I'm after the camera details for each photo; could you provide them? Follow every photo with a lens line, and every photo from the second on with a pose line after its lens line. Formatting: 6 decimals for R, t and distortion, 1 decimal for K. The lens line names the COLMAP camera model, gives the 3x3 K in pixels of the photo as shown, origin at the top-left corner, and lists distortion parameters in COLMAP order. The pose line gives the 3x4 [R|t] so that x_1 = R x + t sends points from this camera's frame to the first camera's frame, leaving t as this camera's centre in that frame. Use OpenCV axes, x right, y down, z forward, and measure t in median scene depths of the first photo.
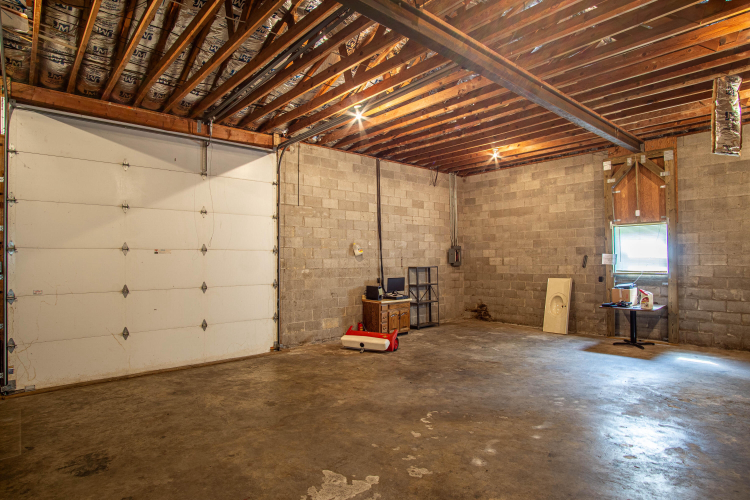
lens RADIAL K [[408.1, 0, 374.0], [0, 408.1, 241.3], [0, 0, 1]] dist [-0.026187, 0.002579]
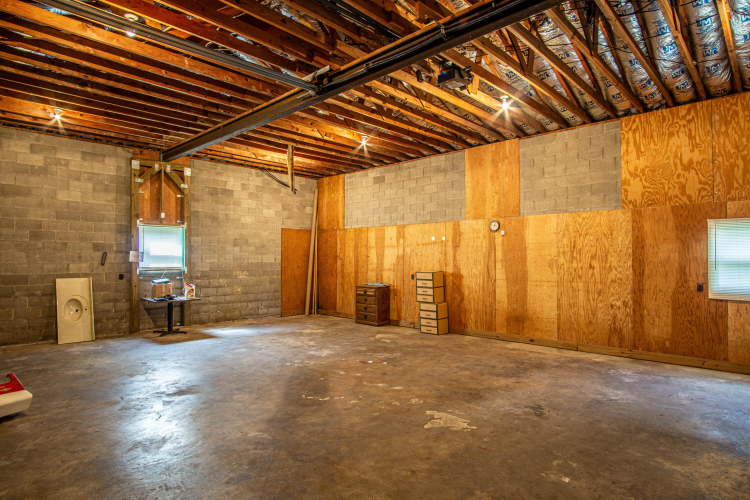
lens RADIAL K [[424.1, 0, 379.8], [0, 424.1, 221.3], [0, 0, 1]] dist [-0.022046, 0.000575]
pose [[-0.082075, 0.092612, 0.992314, -0.567705], [-0.044540, 0.994337, -0.096485, 0.033375], [-0.995630, -0.052117, -0.077485, 0.507089]]
